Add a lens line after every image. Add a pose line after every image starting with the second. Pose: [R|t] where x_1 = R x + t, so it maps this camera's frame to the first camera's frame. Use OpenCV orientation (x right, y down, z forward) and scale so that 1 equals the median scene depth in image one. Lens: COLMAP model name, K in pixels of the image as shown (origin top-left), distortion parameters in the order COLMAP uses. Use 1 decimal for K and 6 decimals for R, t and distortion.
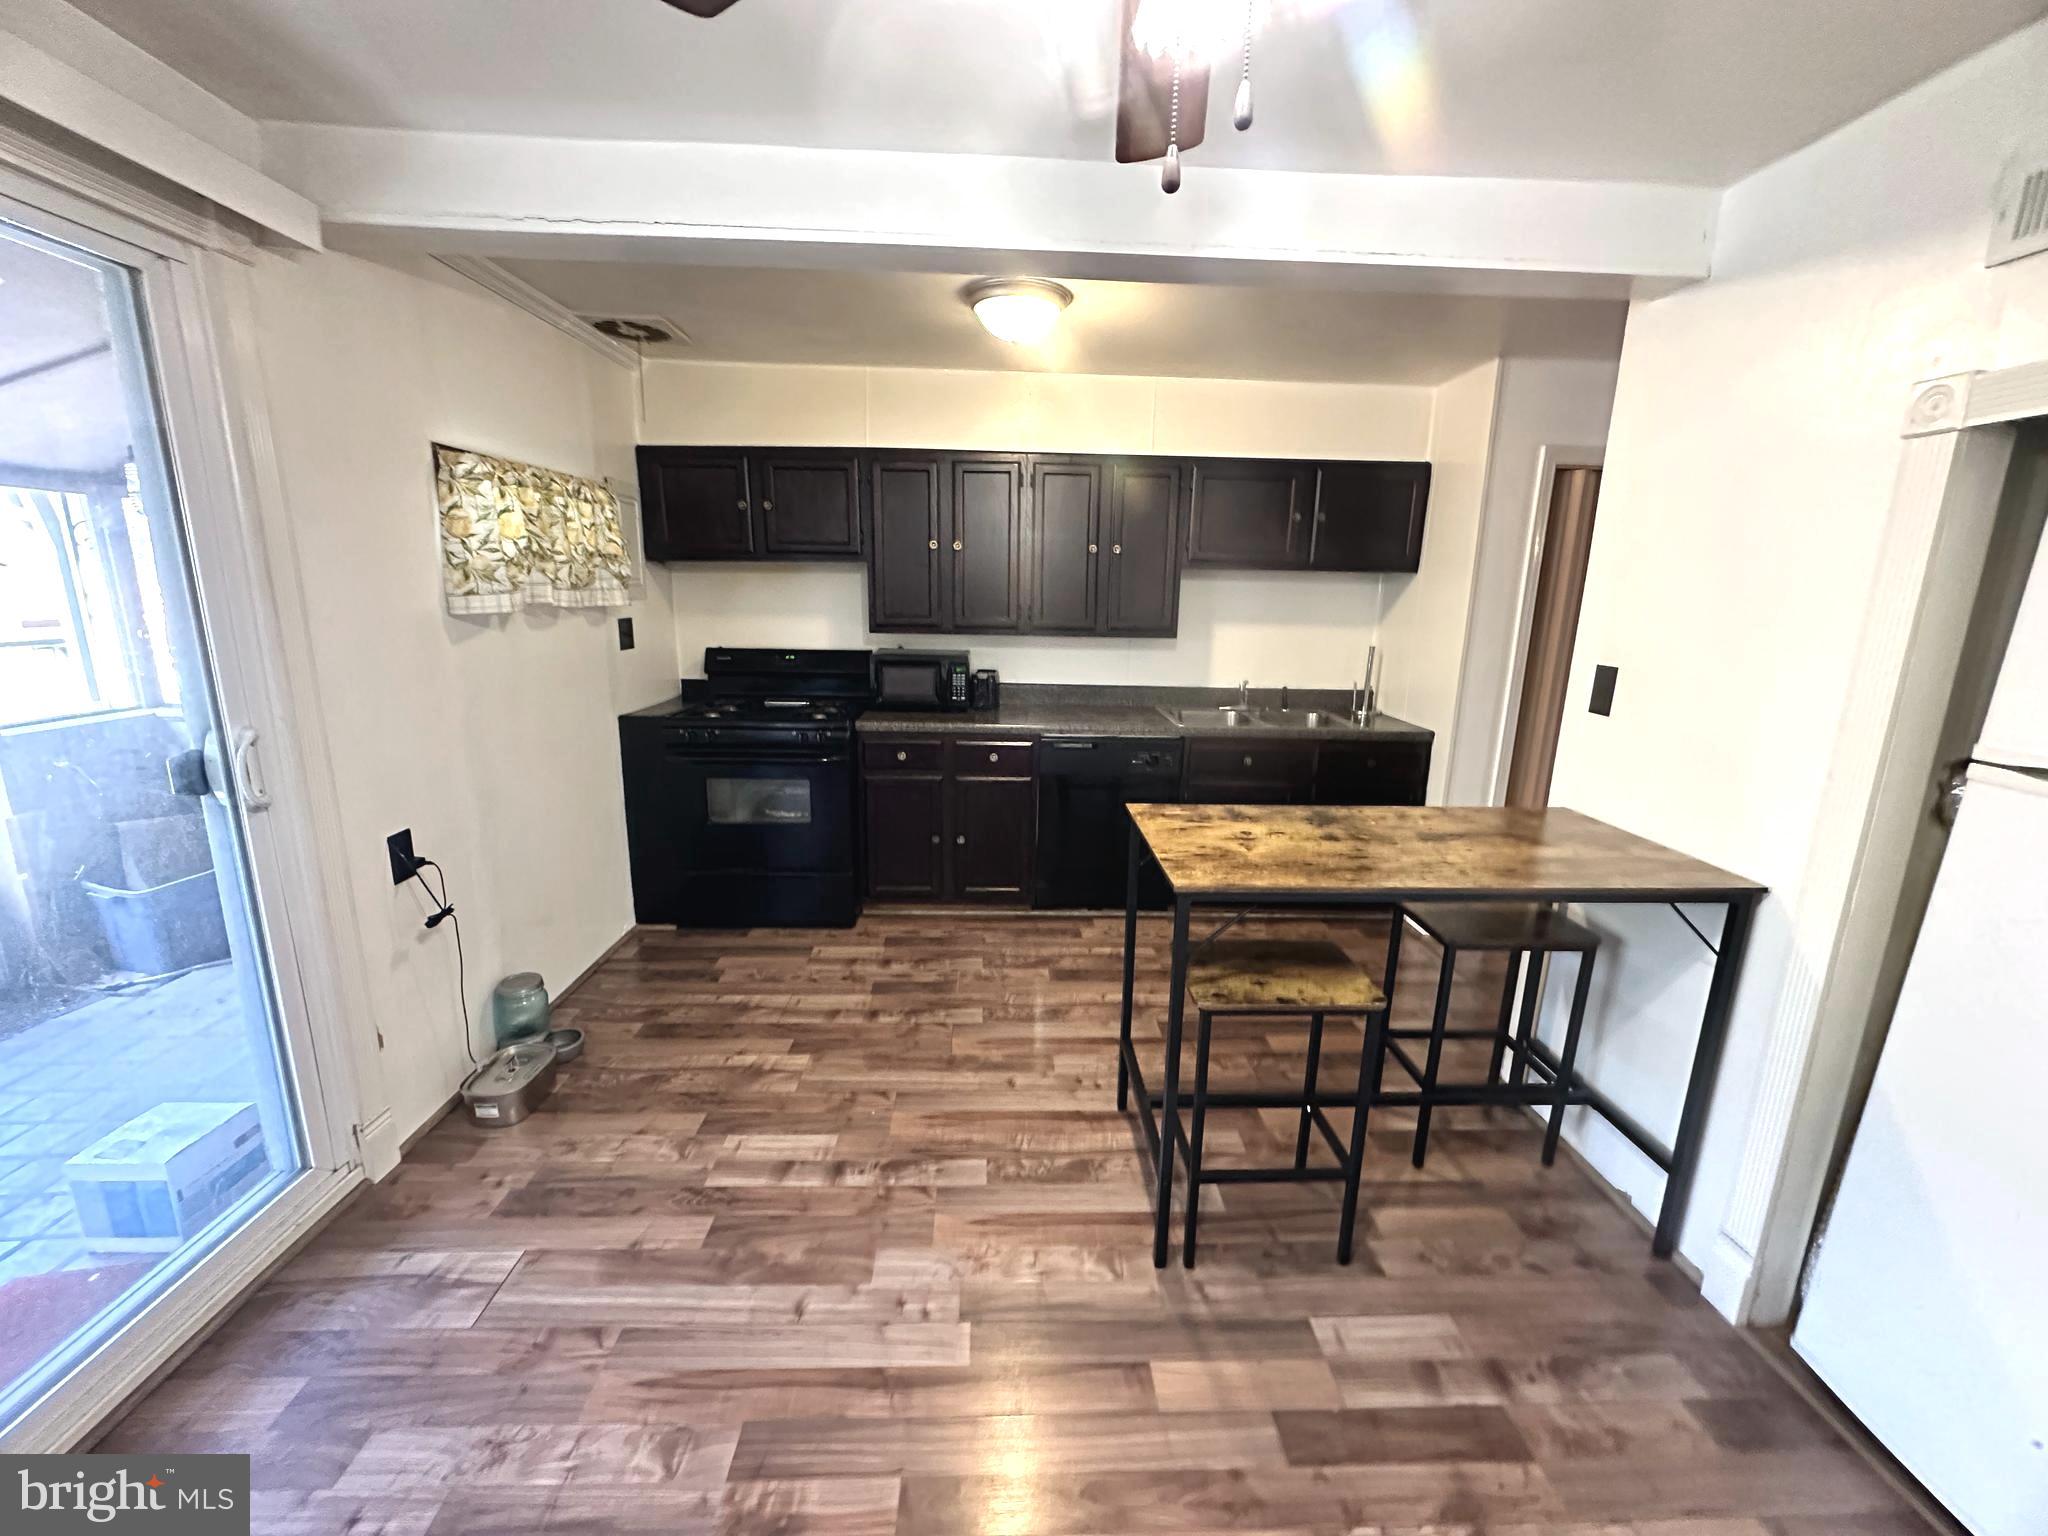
lens RADIAL K [[816.7, 0, 1057.2], [0, 816.7, 773.2], [0, 0, 1]] dist [-0.002317, 0.000555]
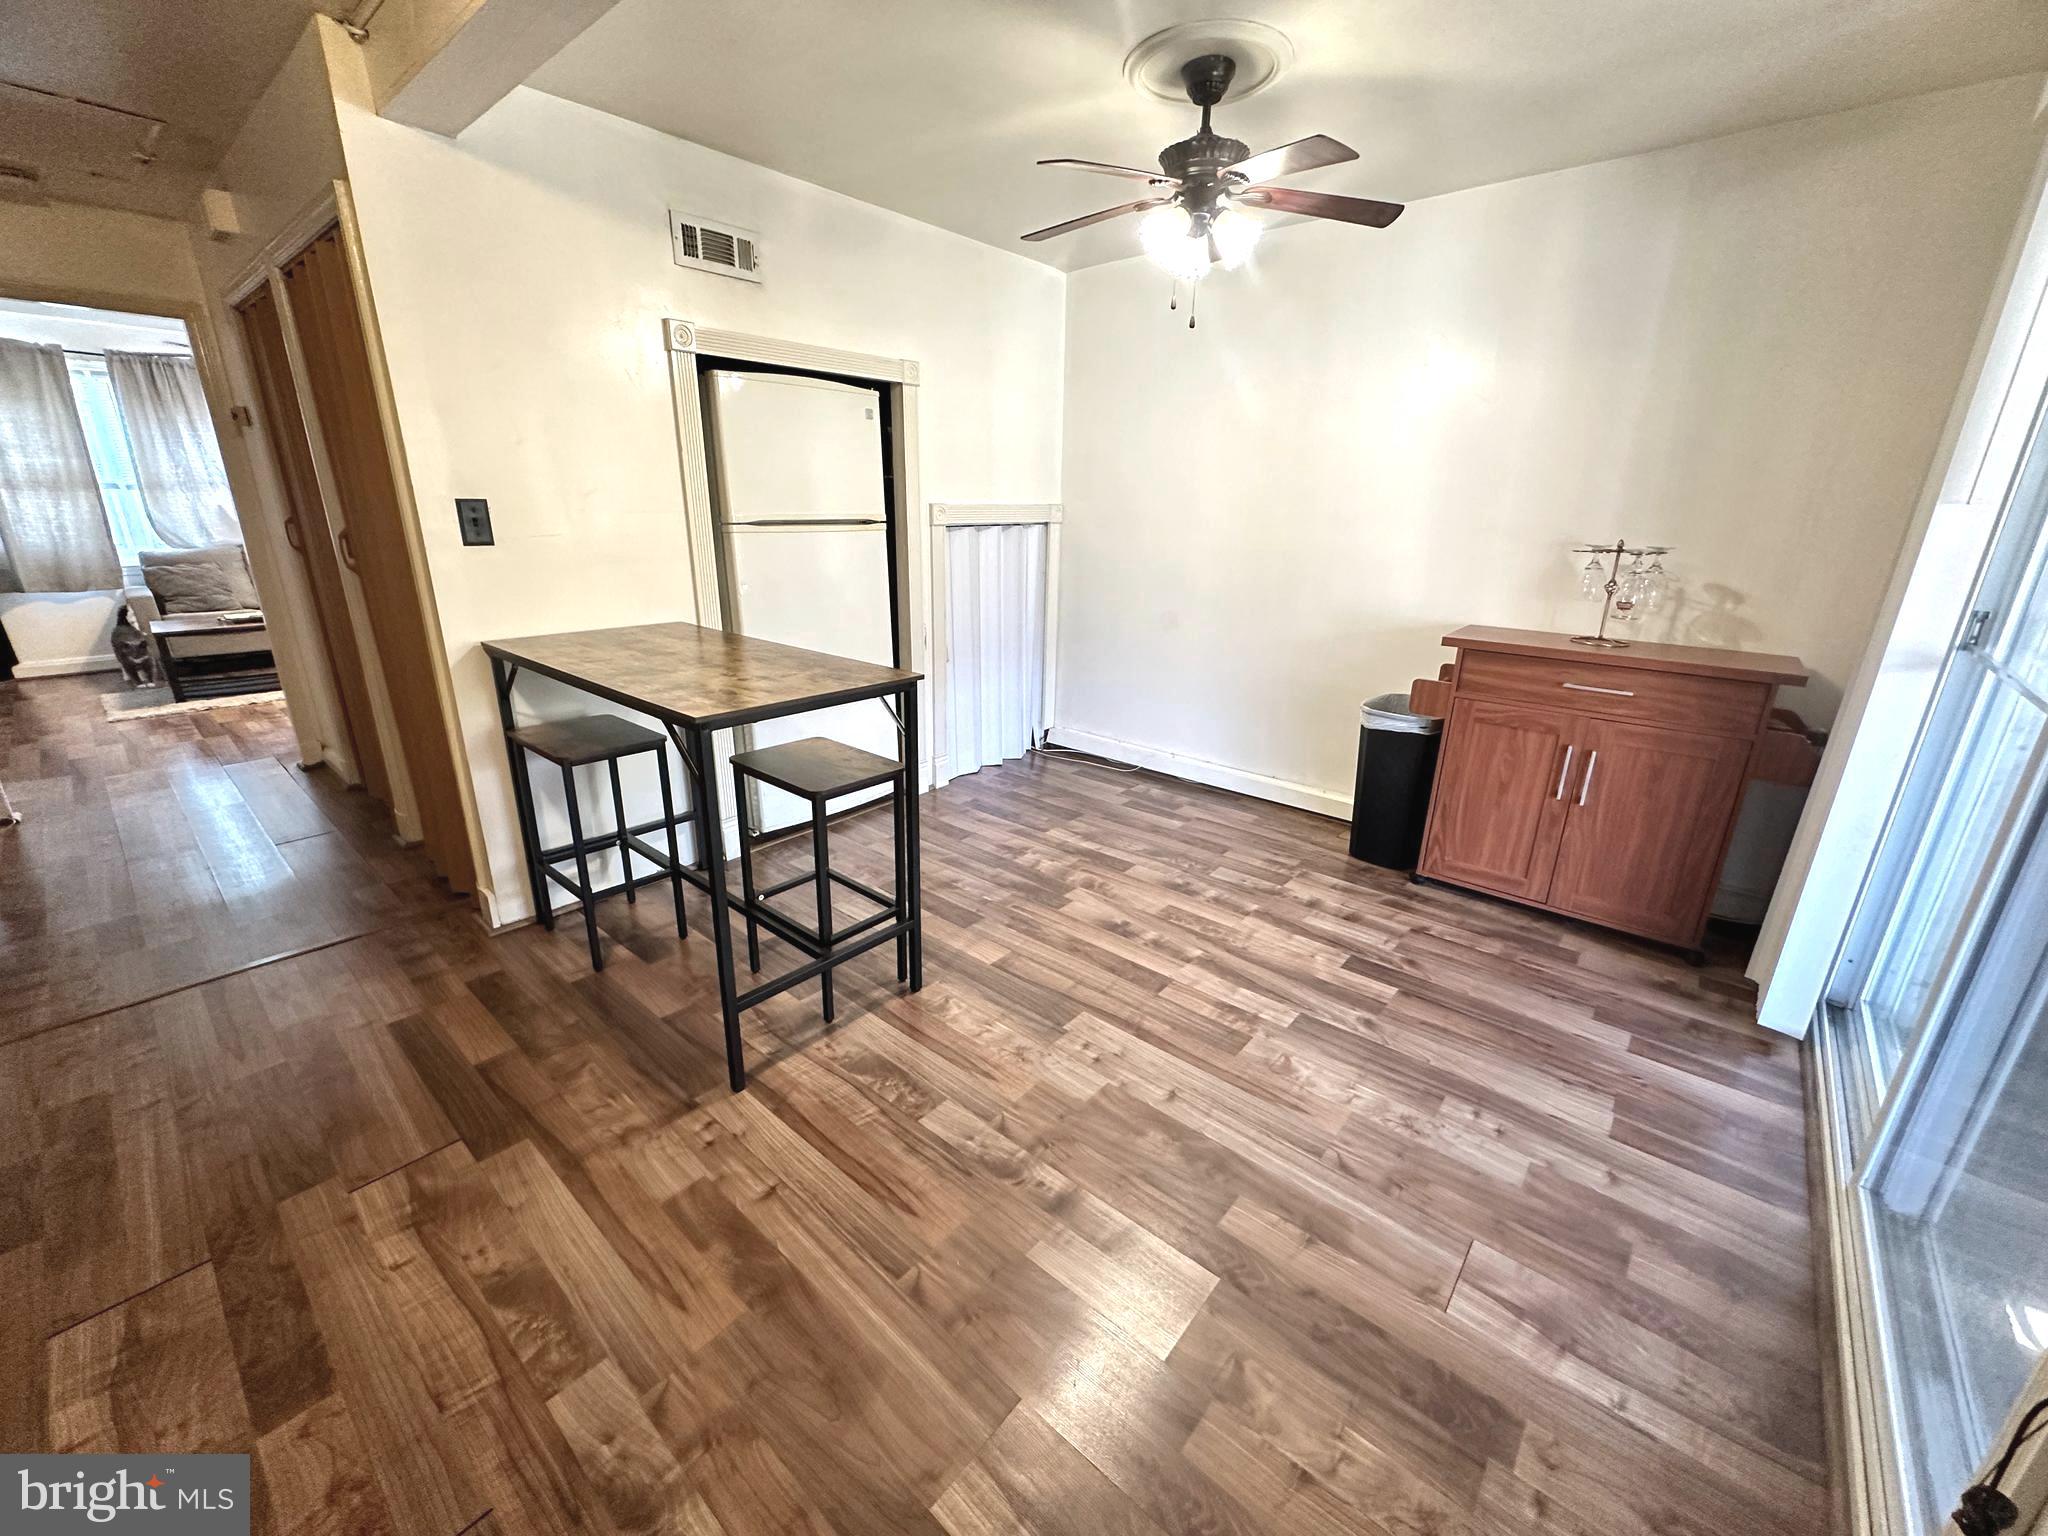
lens RADIAL K [[816.7, 0, 1007.6], [0, 816.7, 759.1], [0, 0, 1]] dist [-0.002317, 0.000555]
pose [[-0.697197, -0.249702, 0.671986, -0.629948], [0.127576, 0.879197, 0.459062, -0.236486], [-0.705436, 0.405786, -0.581117, 1.280940]]
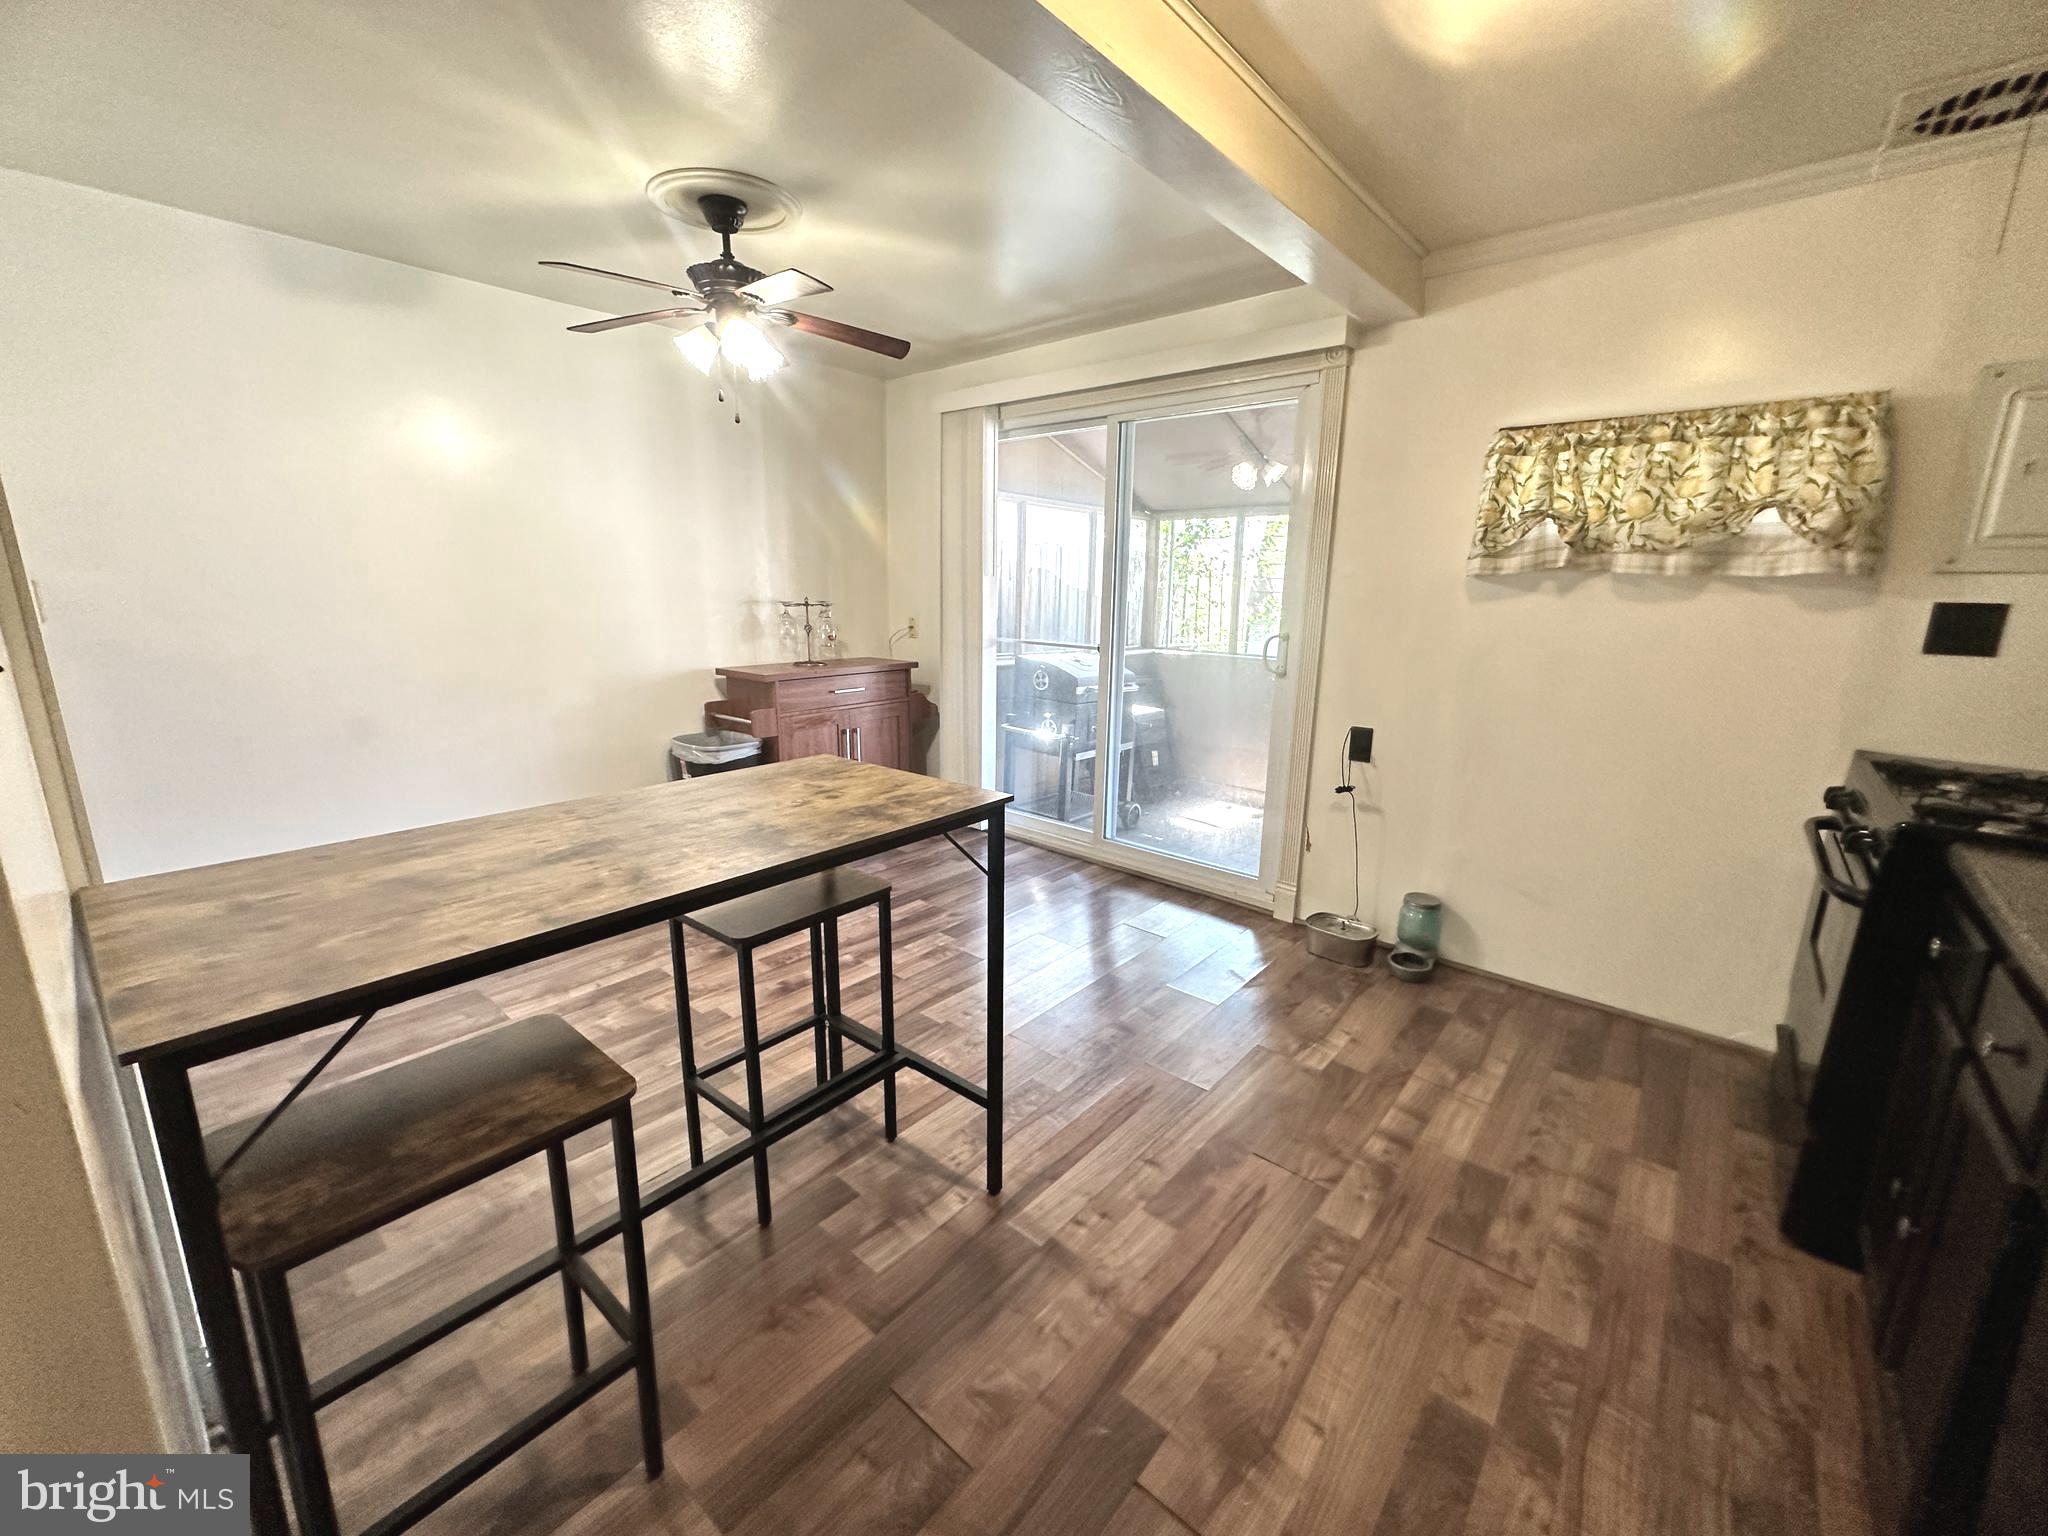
lens RADIAL K [[816.7, 0, 1029.6], [0, 816.7, 766.6], [0, 0, 1]] dist [-0.002317, 0.000555]
pose [[-0.707937, 0.125074, -0.695113, 0.588810], [-0.184916, 0.917040, 0.353334, -0.251836], [0.681639, 0.378675, -0.626078, 1.463839]]
